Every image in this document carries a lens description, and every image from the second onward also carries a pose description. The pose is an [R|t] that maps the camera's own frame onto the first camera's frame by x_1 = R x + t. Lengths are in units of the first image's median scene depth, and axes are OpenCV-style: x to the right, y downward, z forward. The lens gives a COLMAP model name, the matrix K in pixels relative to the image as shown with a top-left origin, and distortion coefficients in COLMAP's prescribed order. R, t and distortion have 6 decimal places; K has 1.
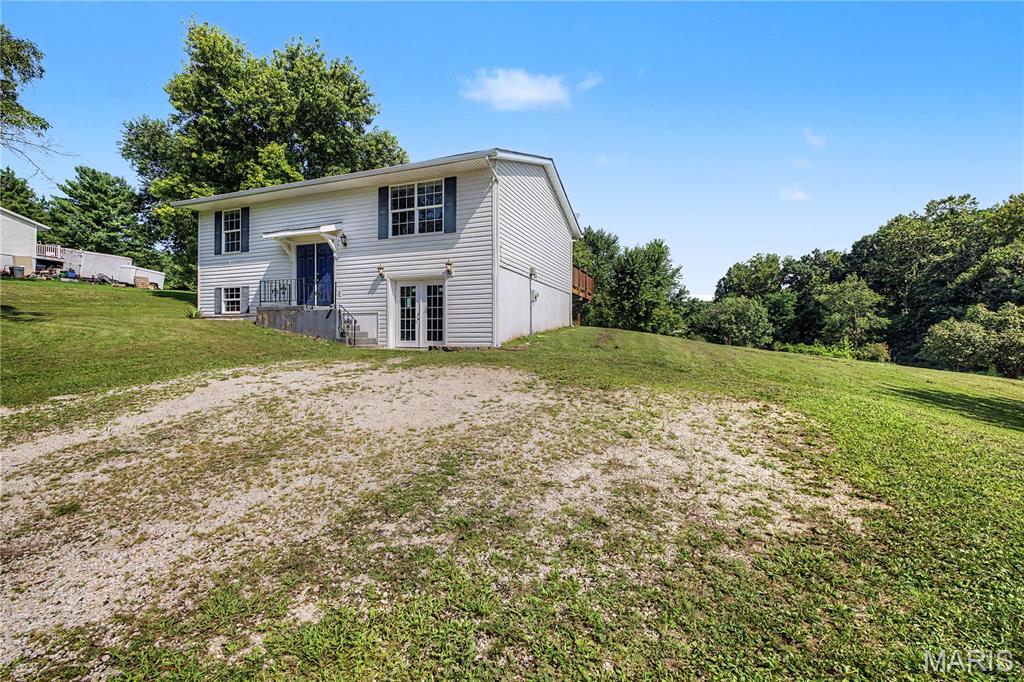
lens RADIAL K [[437.2, 0, 510.5], [0, 437.2, 338.8], [0, 0, 1]] dist [0.011690, -0.002068]
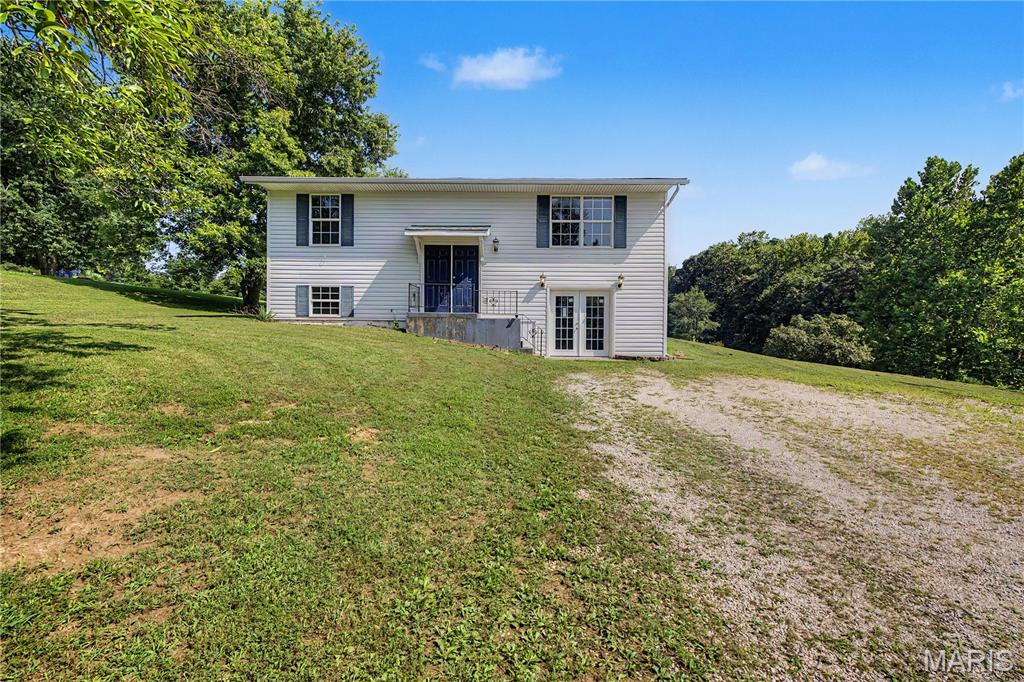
lens RADIAL K [[437.2, 0, 512.7], [0, 437.2, 341.7], [0, 0, 1]] dist [0.011690, -0.002068]
pose [[0.935452, -0.000228, 0.353453, -0.705289], [-0.005214, 0.999882, 0.014445, -0.027958], [-0.353415, -0.015355, 0.935341, 0.089350]]
